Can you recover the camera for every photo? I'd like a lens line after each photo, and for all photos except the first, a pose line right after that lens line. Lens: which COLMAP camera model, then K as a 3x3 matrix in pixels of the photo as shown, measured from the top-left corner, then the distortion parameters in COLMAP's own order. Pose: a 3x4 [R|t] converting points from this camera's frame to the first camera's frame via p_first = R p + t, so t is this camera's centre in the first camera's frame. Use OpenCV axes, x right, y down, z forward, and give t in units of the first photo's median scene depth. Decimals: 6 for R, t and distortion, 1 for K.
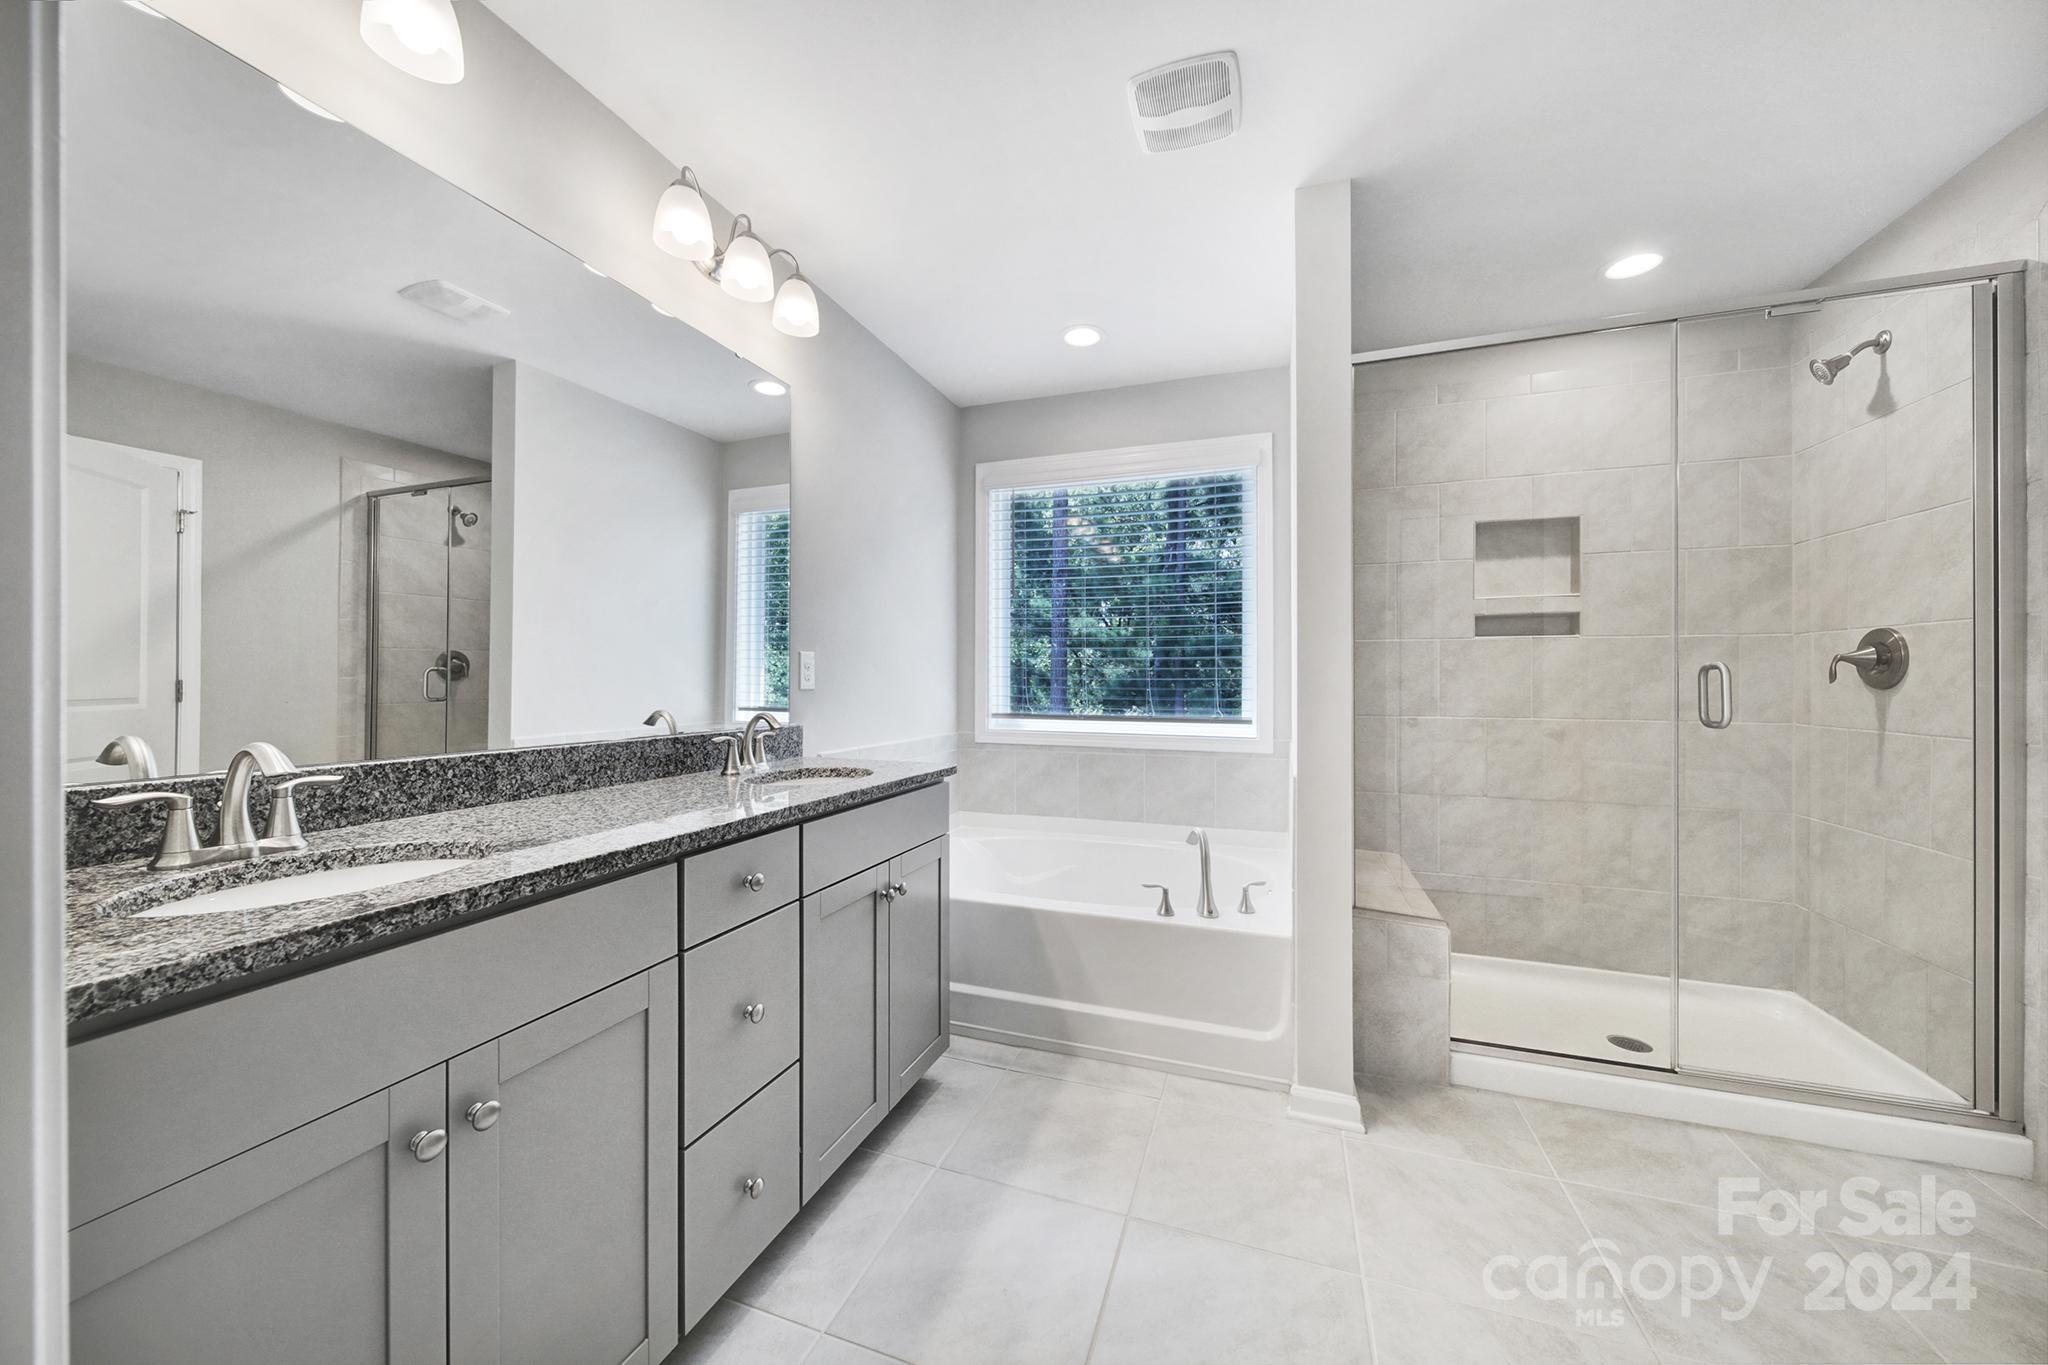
lens RADIAL K [[723.0, 0, 1024.9], [0, 723.0, 683.0], [0, 0, 1]] dist [0.000172, -0.000890]
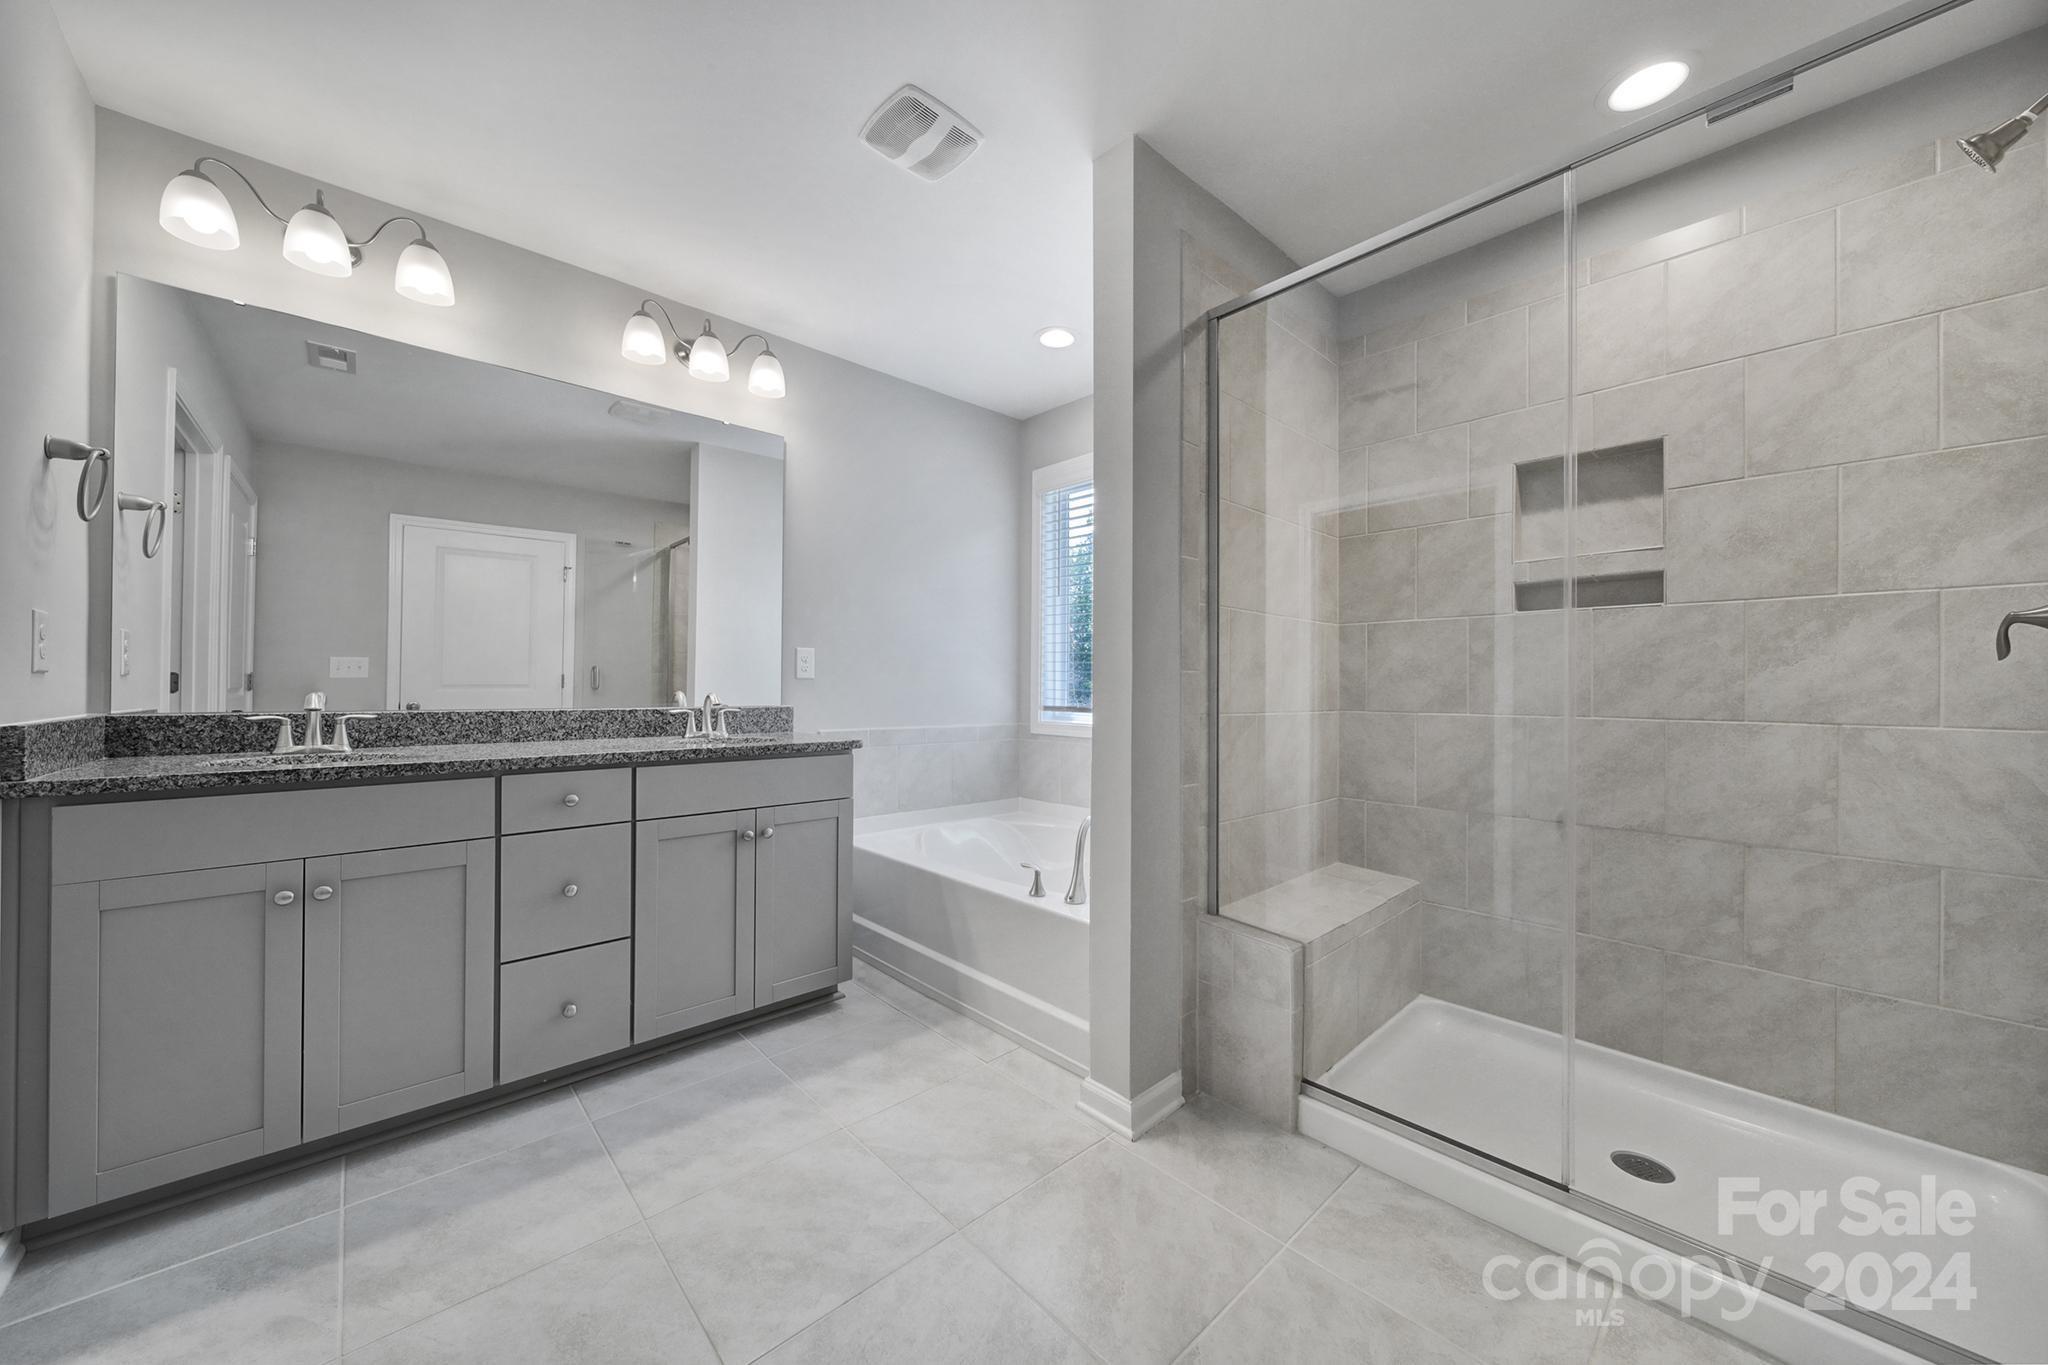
lens RADIAL K [[723.0, 0, 1010.0], [0, 723.0, 687.6], [0, 0, 1]] dist [0.000172, -0.000890]
pose [[0.884749, 0.003014, -0.466059, 0.750691], [-0.004750, 0.999985, -0.002552, 0.033258], [0.466044, 0.004472, 0.884750, 0.085340]]
